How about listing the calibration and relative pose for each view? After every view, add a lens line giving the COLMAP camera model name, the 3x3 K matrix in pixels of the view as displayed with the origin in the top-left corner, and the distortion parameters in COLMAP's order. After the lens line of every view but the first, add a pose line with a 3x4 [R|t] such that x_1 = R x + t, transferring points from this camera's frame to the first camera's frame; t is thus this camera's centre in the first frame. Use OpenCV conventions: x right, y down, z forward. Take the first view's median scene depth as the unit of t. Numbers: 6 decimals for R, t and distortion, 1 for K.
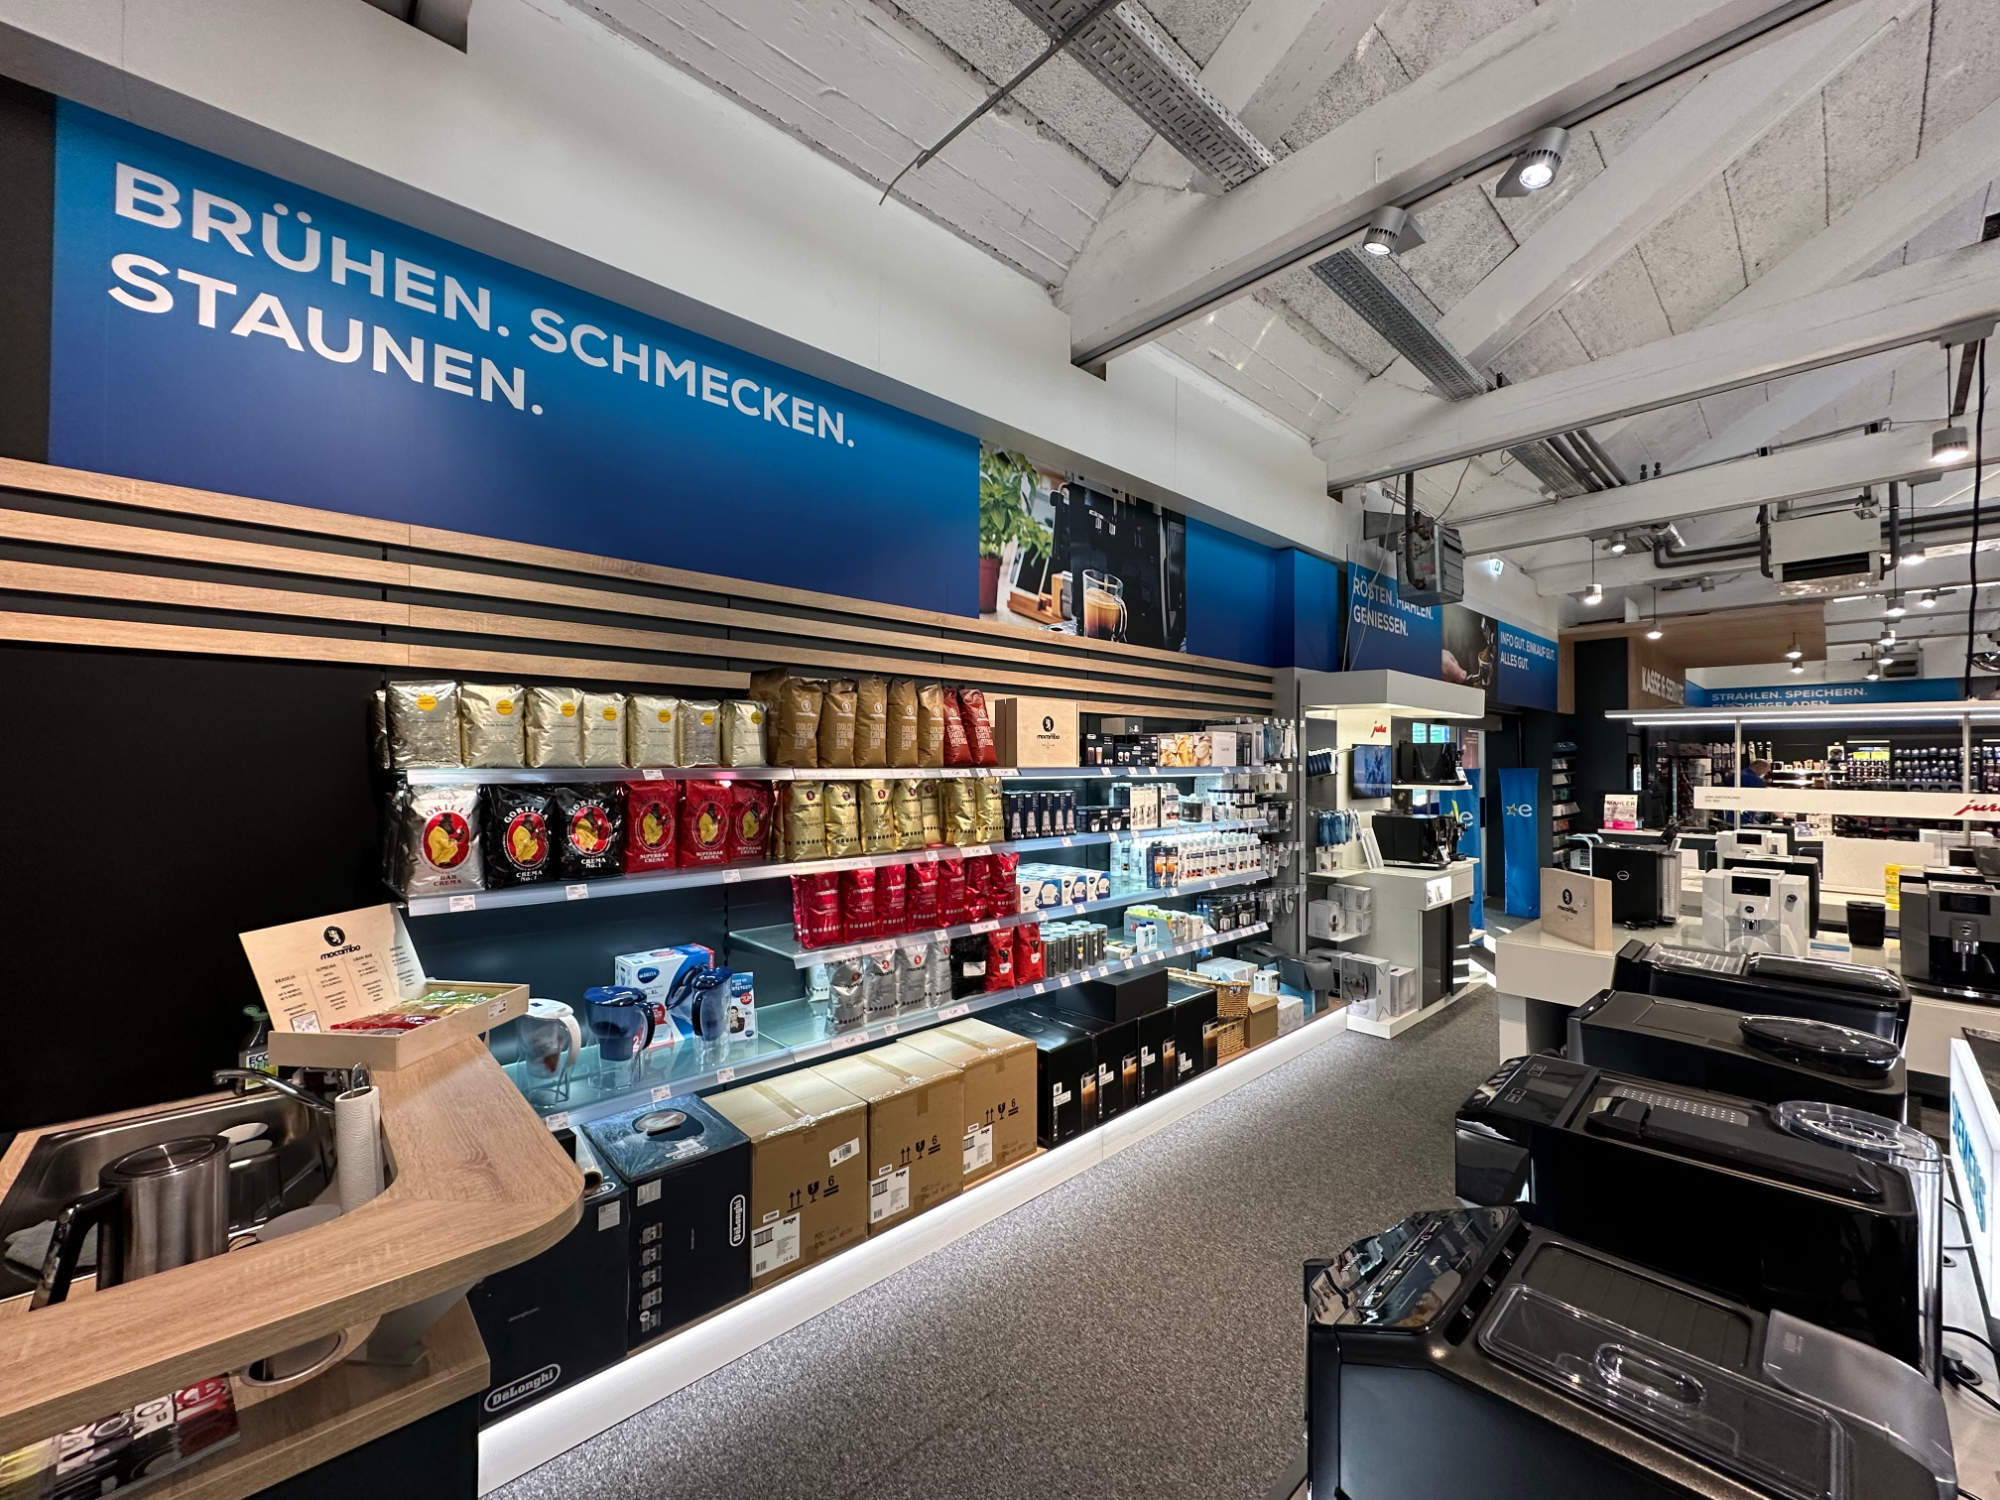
lens RADIAL K [[789.5, 0, 1000.0], [0, 789.5, 747.5], [0, 0, 1]] dist [-0.000606, -0.000494]
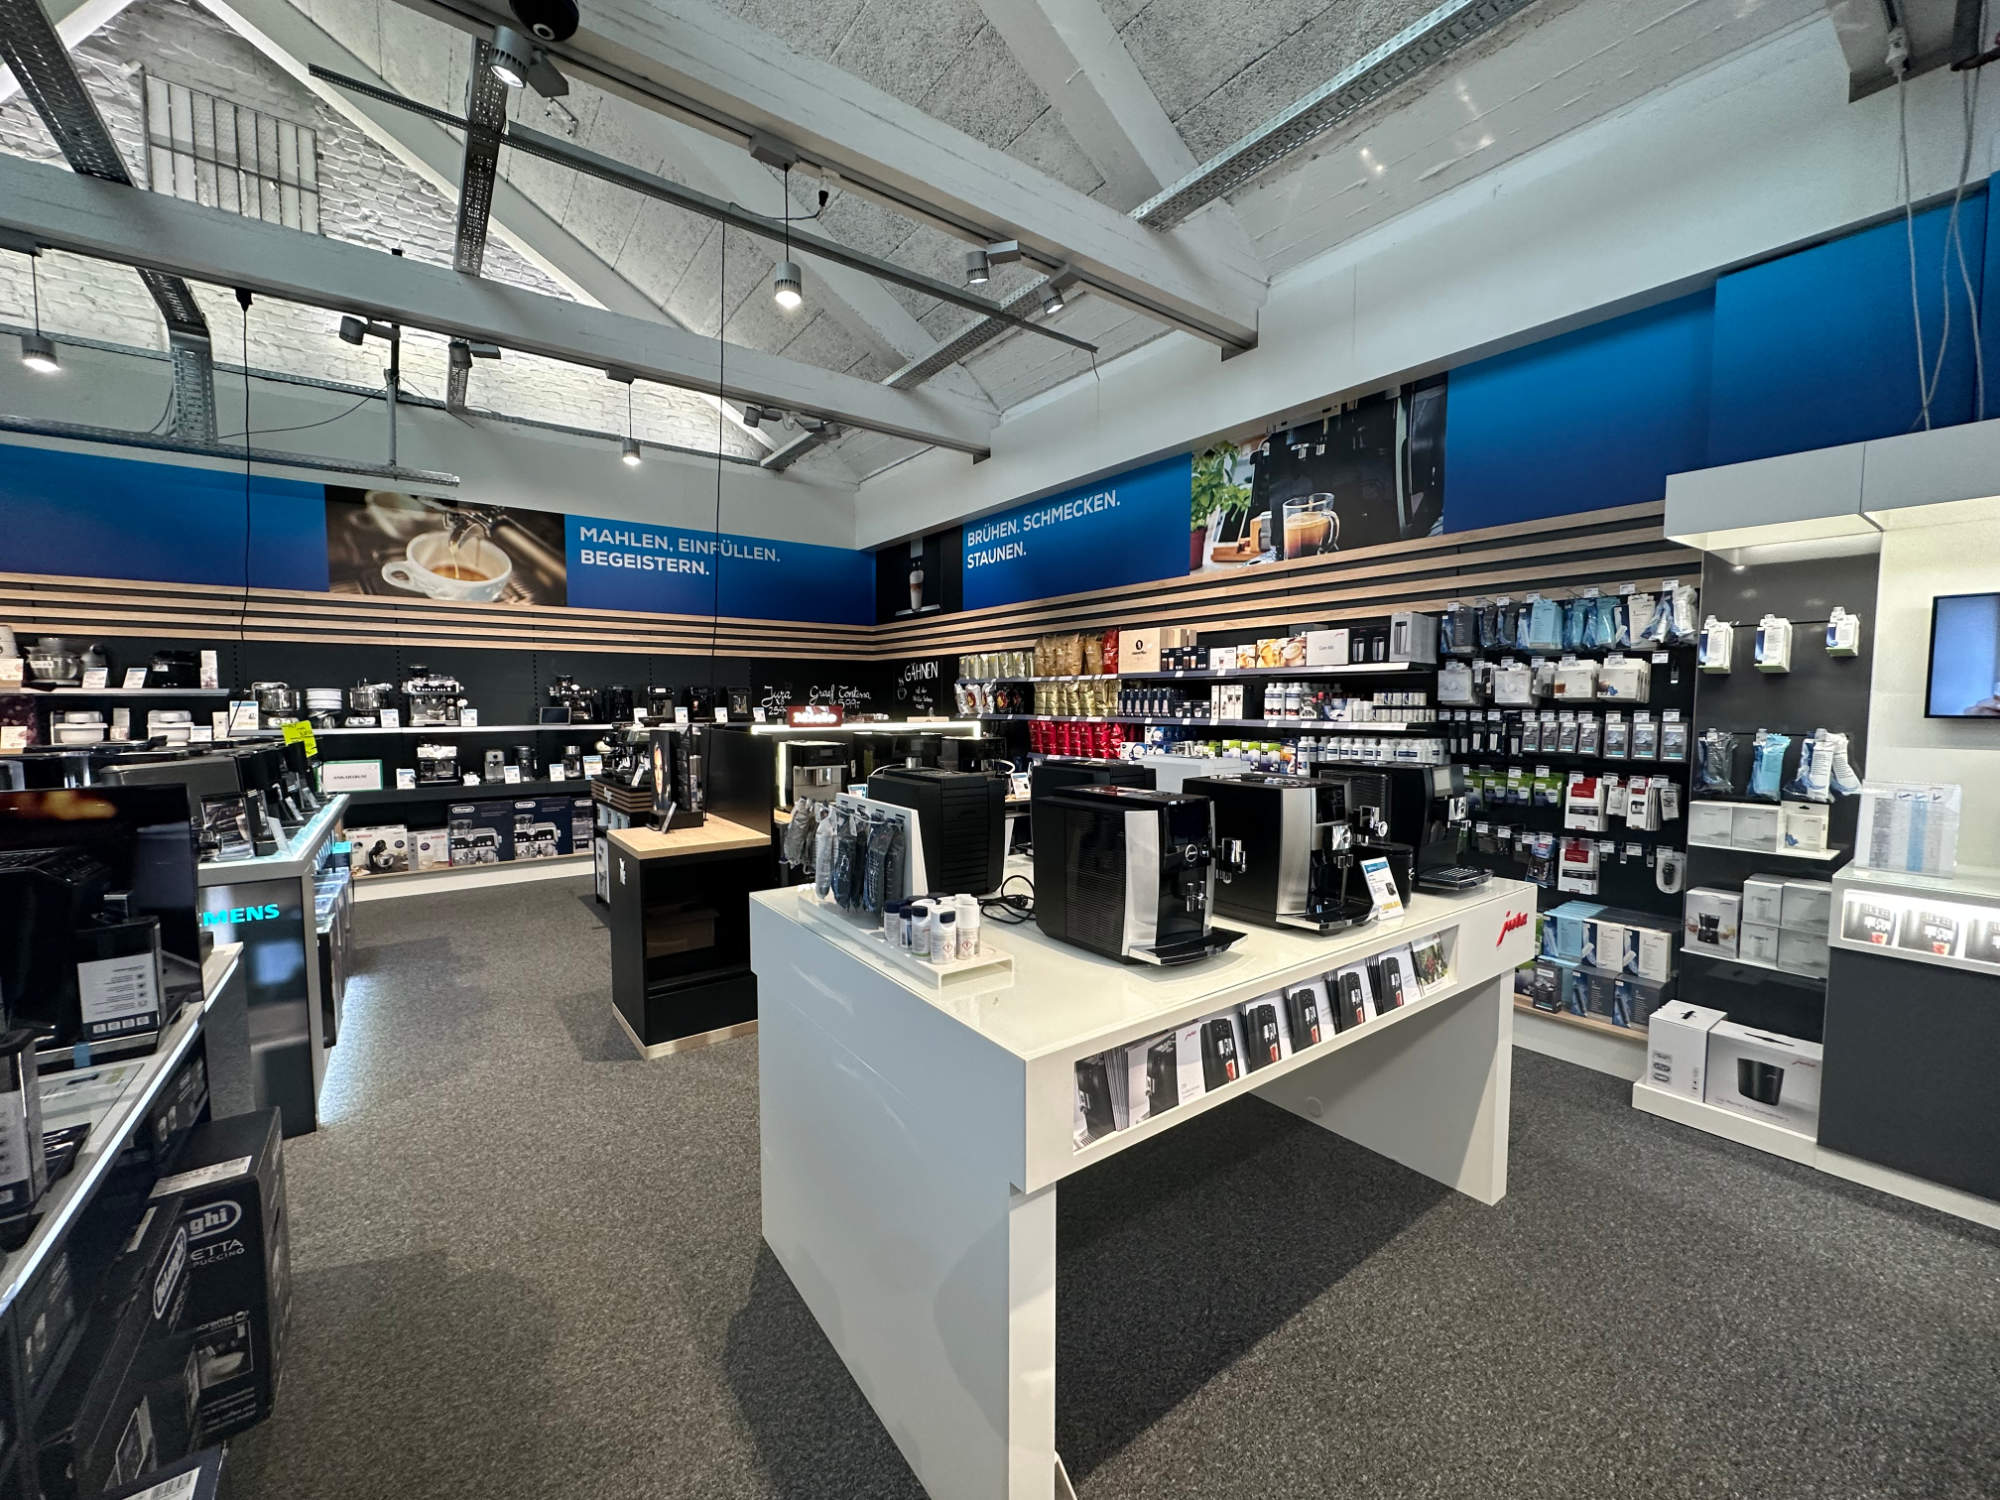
lens RADIAL K [[789.5, 0, 998.7], [0, 789.5, 749.3], [0, 0, 1]] dist [-0.000606, -0.000494]
pose [[-0.100680, 0.042778, -0.993999, 1.733019], [0.000616, 0.999078, 0.042935, 0.116454], [0.994919, 0.003710, -0.100614, 0.913931]]
